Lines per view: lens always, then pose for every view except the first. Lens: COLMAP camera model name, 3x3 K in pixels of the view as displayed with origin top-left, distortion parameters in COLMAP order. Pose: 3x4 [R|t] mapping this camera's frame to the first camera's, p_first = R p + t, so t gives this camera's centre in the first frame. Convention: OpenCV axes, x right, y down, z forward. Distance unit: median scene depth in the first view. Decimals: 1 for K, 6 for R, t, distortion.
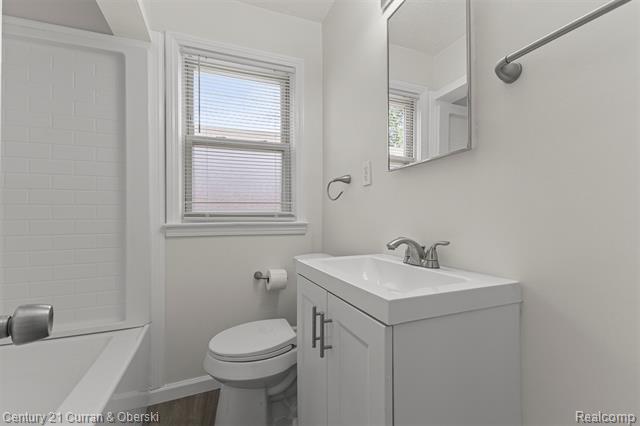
lens RADIAL K [[277.3, 0, 318.5], [0, 277.3, 208.4], [0, 0, 1]] dist [0.006299, -0.000203]
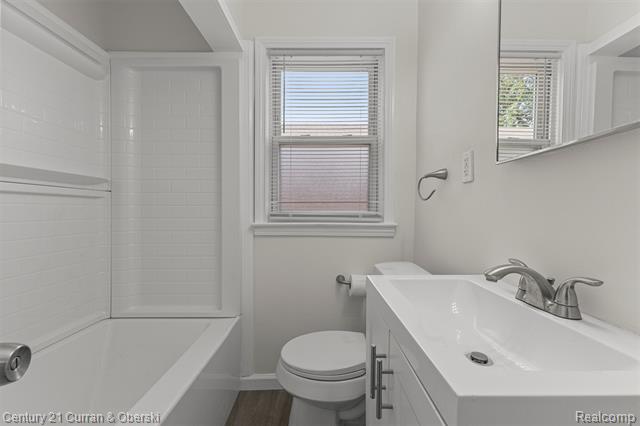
lens RADIAL K [[277.3, 0, 318.5], [0, 277.3, 208.4], [0, 0, 1]] dist [0.006299, -0.000203]
pose [[0.931052, 0.008043, -0.364797, 0.057309], [0.000904, 0.999703, 0.024350, -0.024112], [0.364884, -0.023001, 0.930769, 0.105849]]
